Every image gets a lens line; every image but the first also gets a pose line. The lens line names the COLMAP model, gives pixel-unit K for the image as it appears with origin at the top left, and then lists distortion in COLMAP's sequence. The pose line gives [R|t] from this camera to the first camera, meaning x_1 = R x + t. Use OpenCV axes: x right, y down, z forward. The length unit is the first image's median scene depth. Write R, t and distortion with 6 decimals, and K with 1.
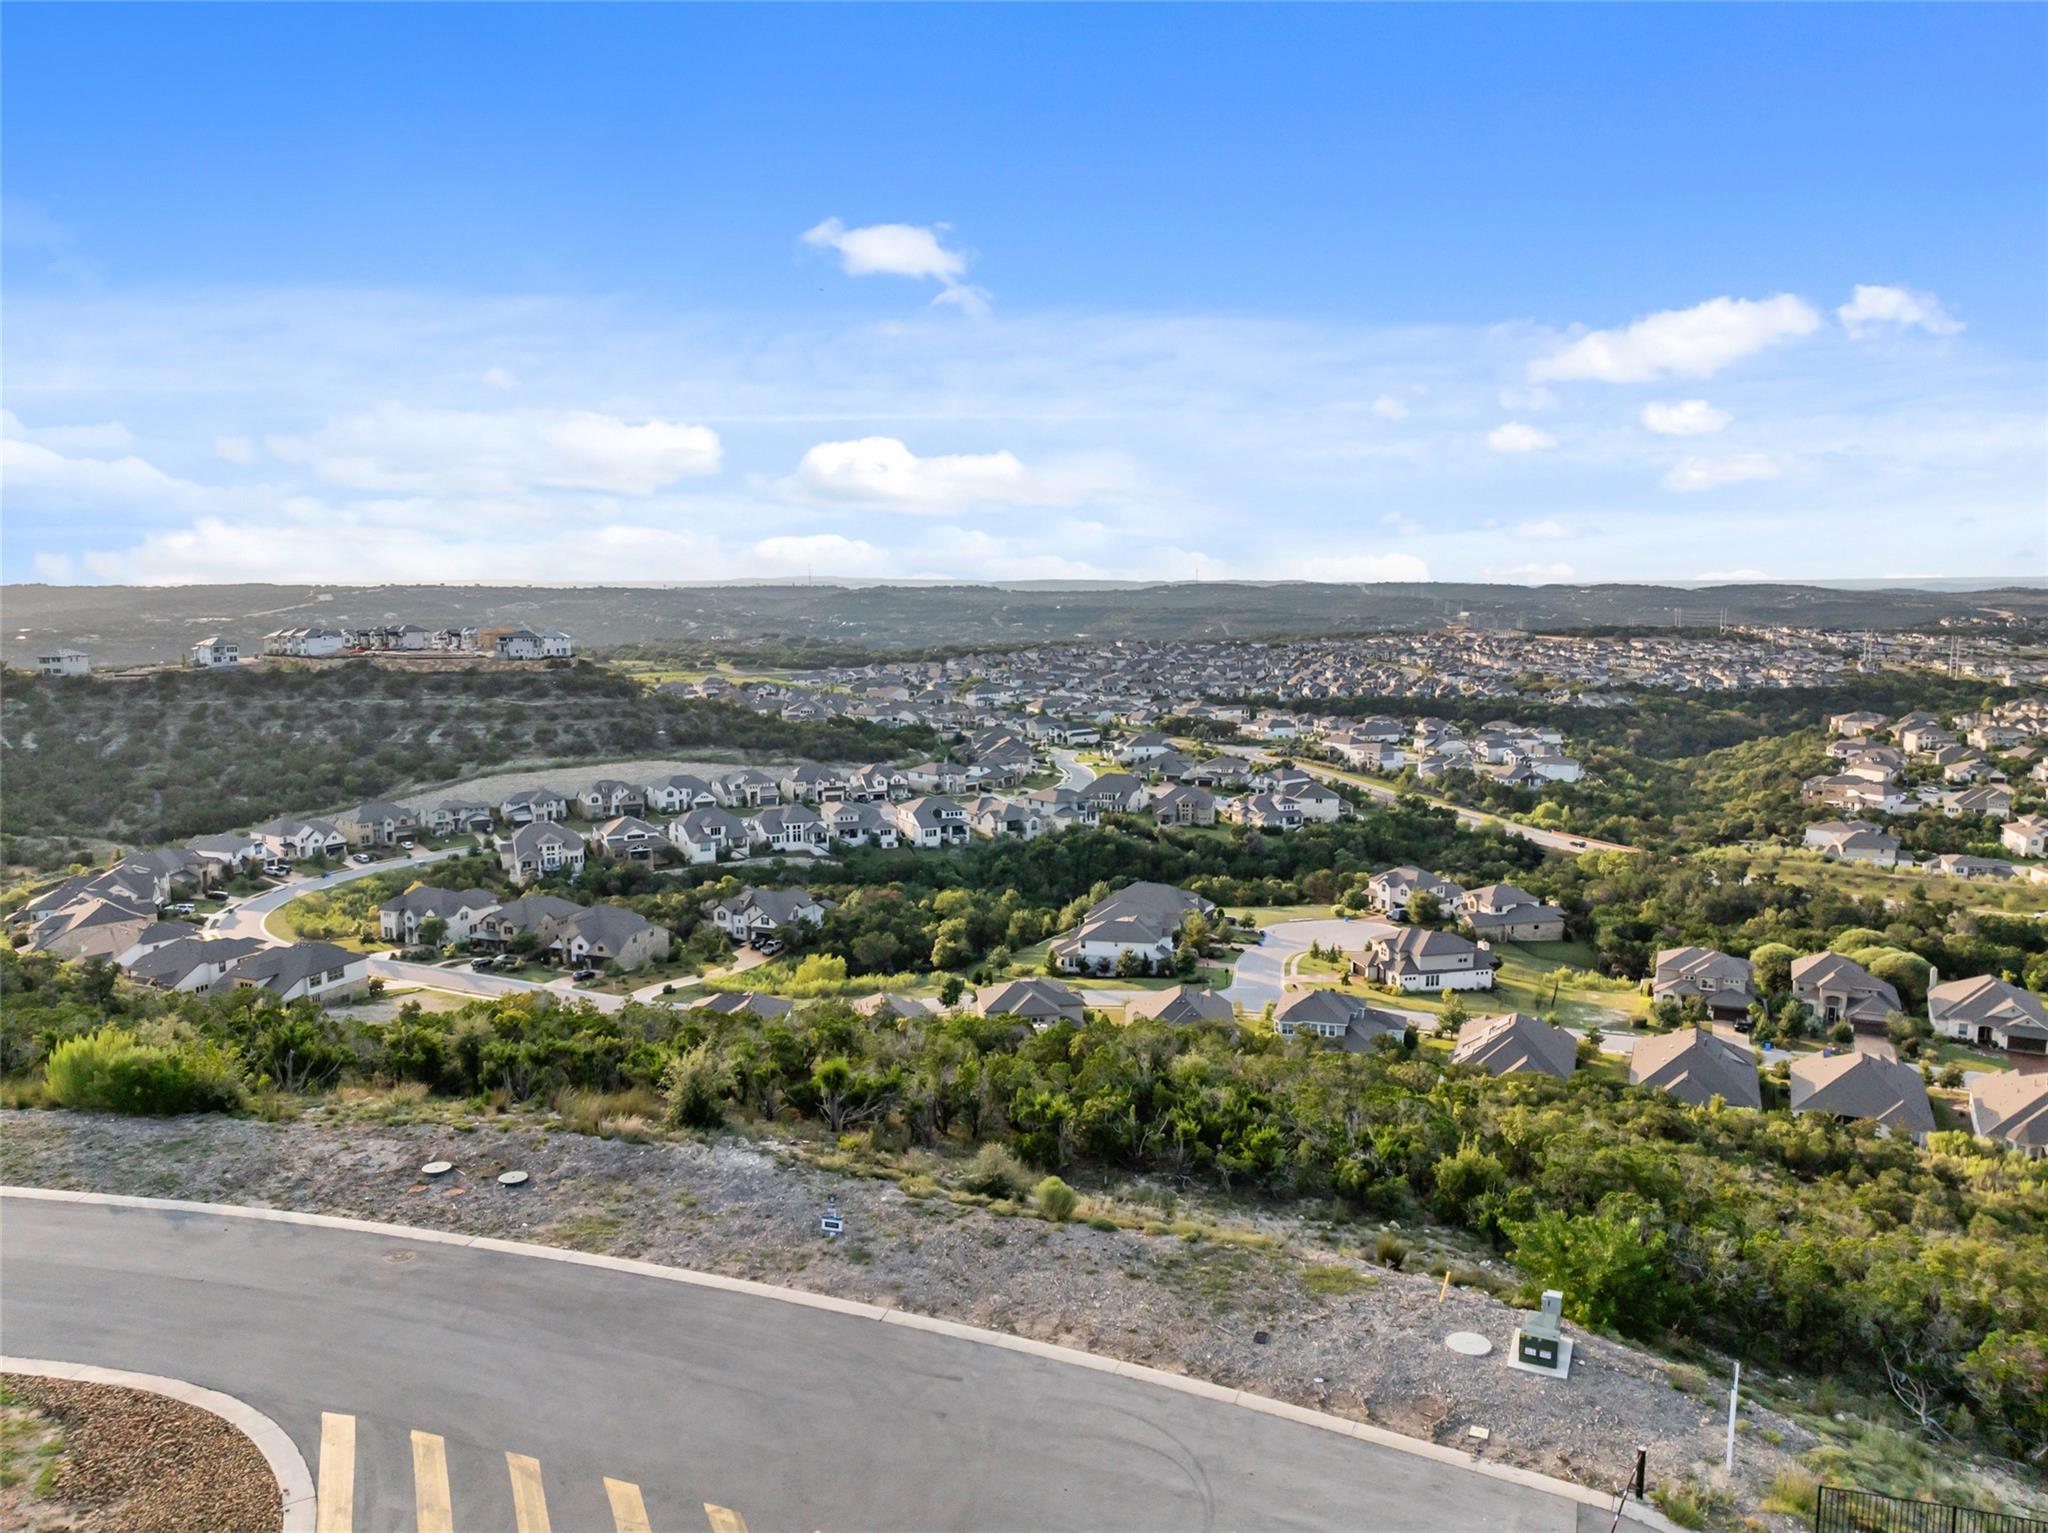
lens RADIAL K [[1445.8, 0, 1024.0], [0, 1445.8, 766.5], [0, 0, 1]] dist [-0.027941, -0.018062]
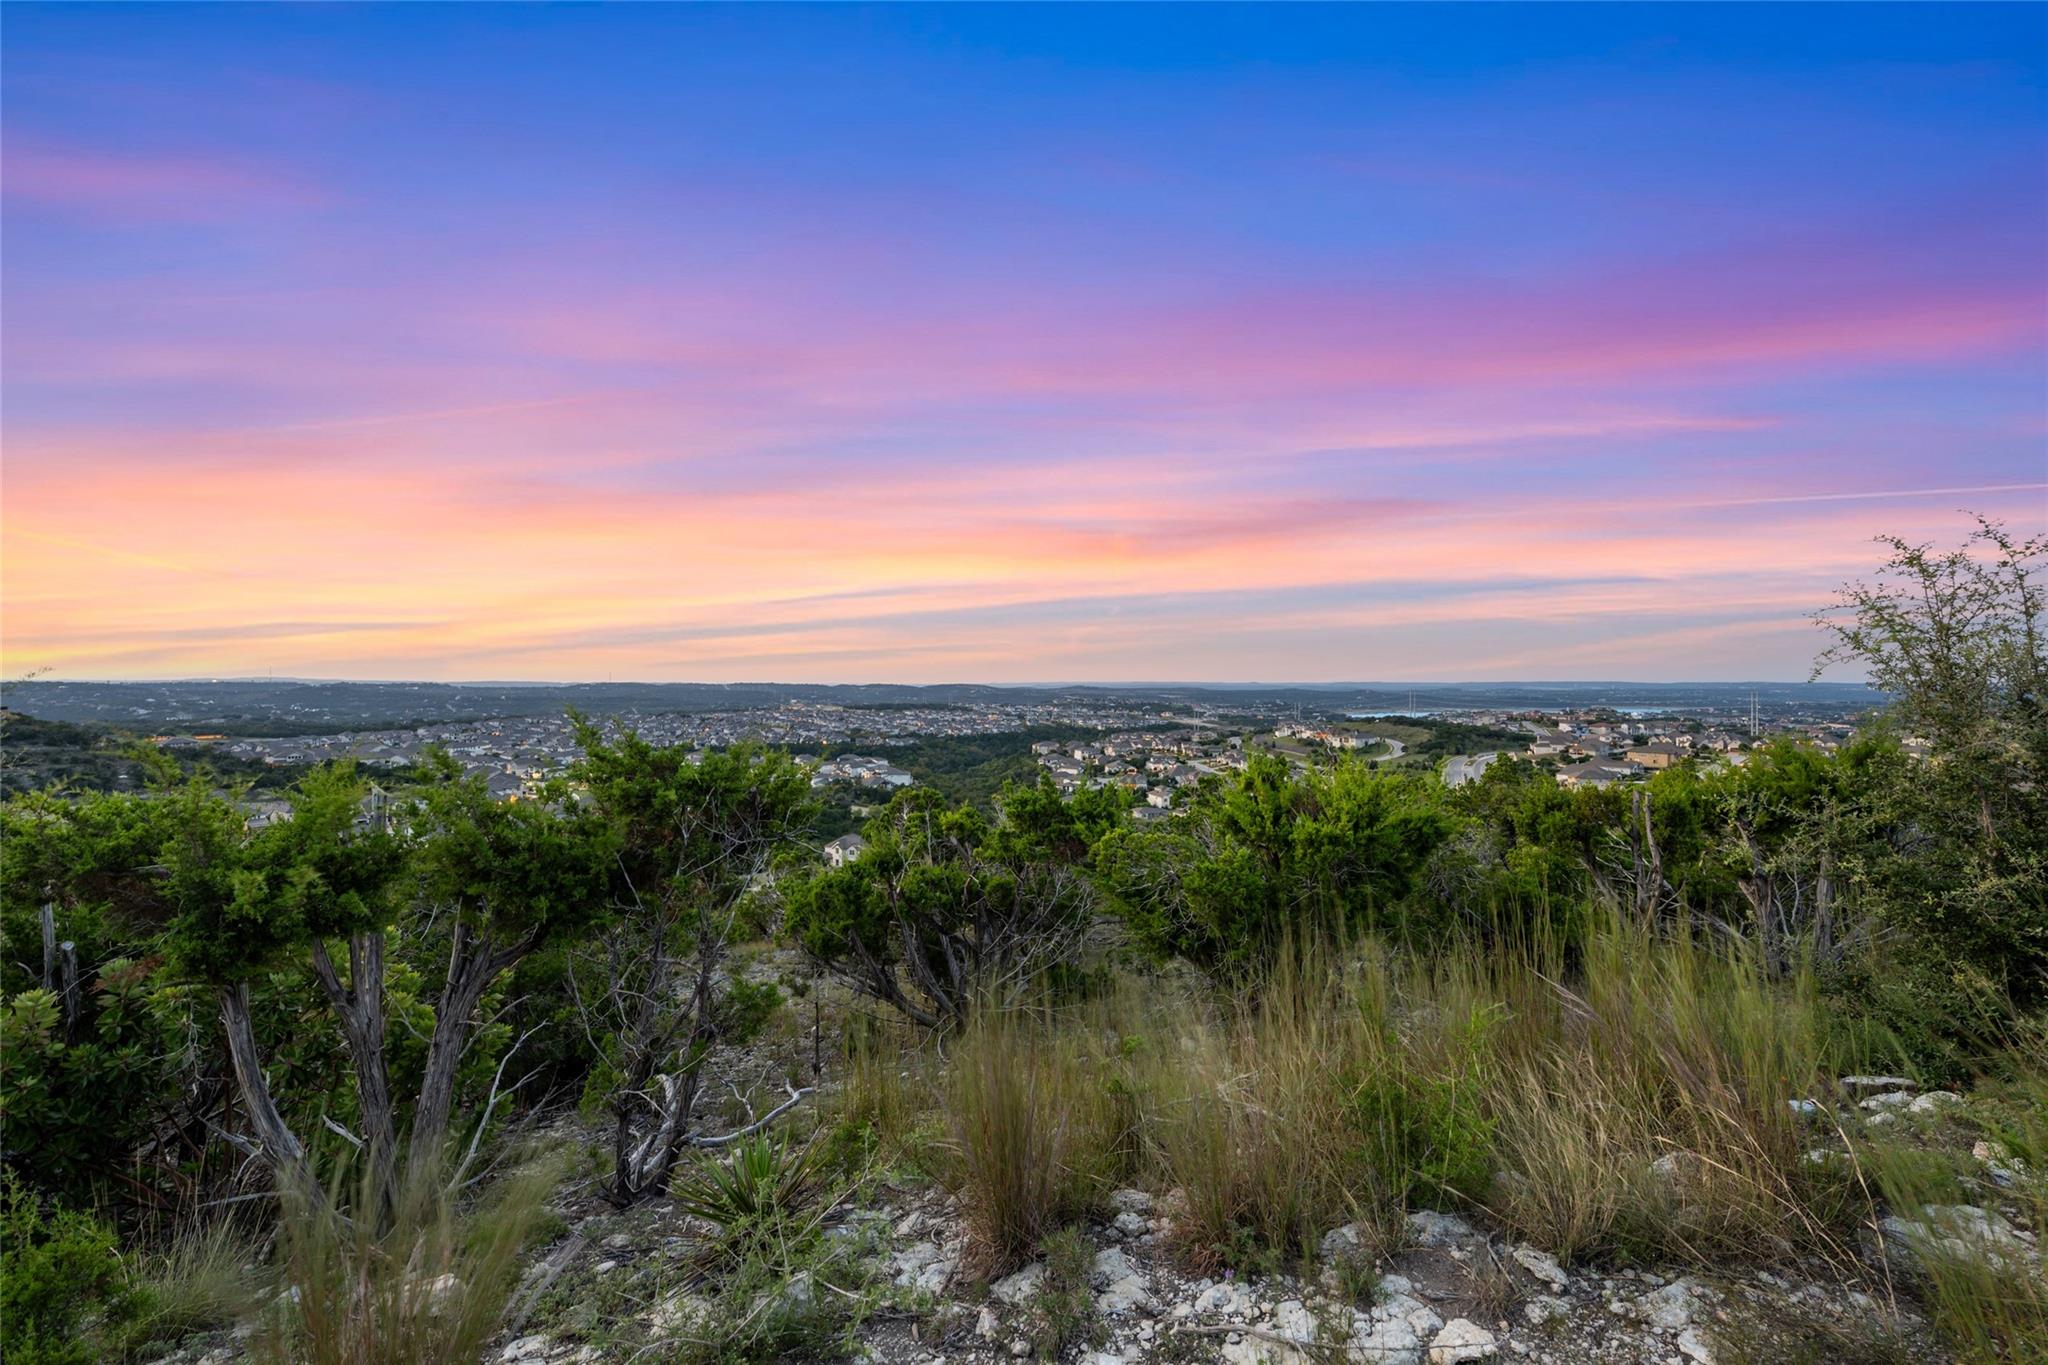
lens RADIAL K [[905.9, 0, 1022.0], [0, 905.9, 683.9], [0, 0, 1]] dist [-0.002036, 0.000871]
pose [[0.853049, 0.005791, 0.521799, -0.036783], [0.060997, 0.991977, -0.110728, 0.021341], [-0.518254, 0.126285, 0.845852, 0.097930]]
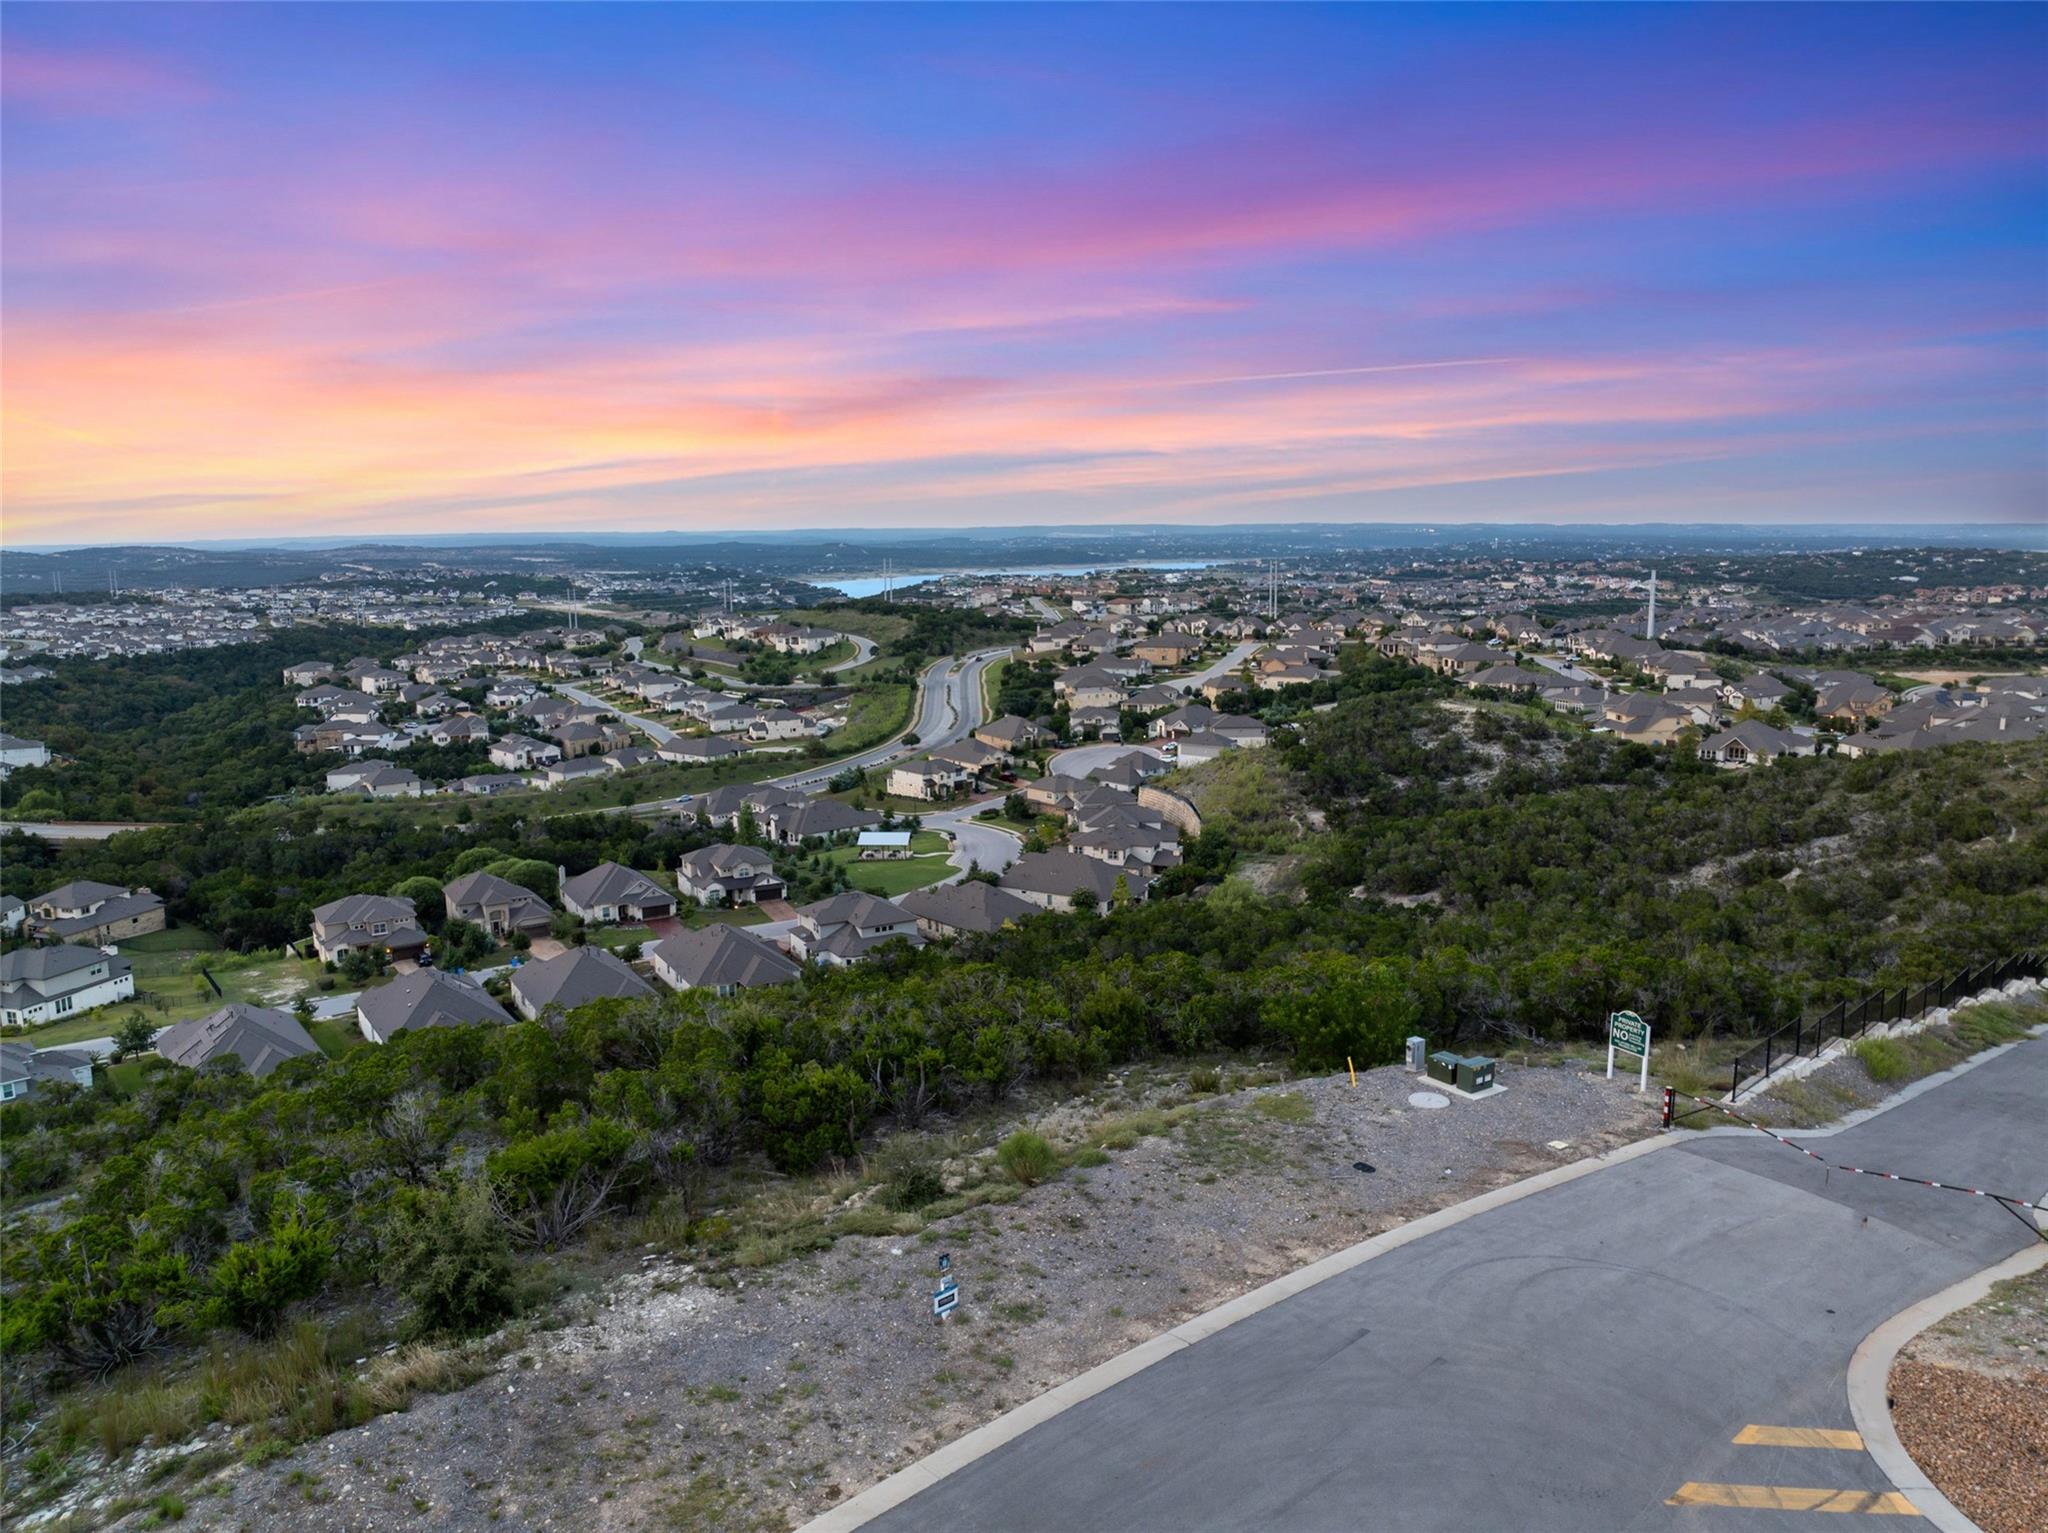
lens RADIAL K [[1441.7, 0, 1024.5], [0, 1441.7, 765.4], [0, 0, 1]] dist [-0.033386, -0.003984]
pose [[0.508625, -0.140823, 0.849393, -0.055220], [0.118725, 0.988581, 0.092805, 0.001382], [-0.852763, 0.053641, 0.519536, 0.052339]]
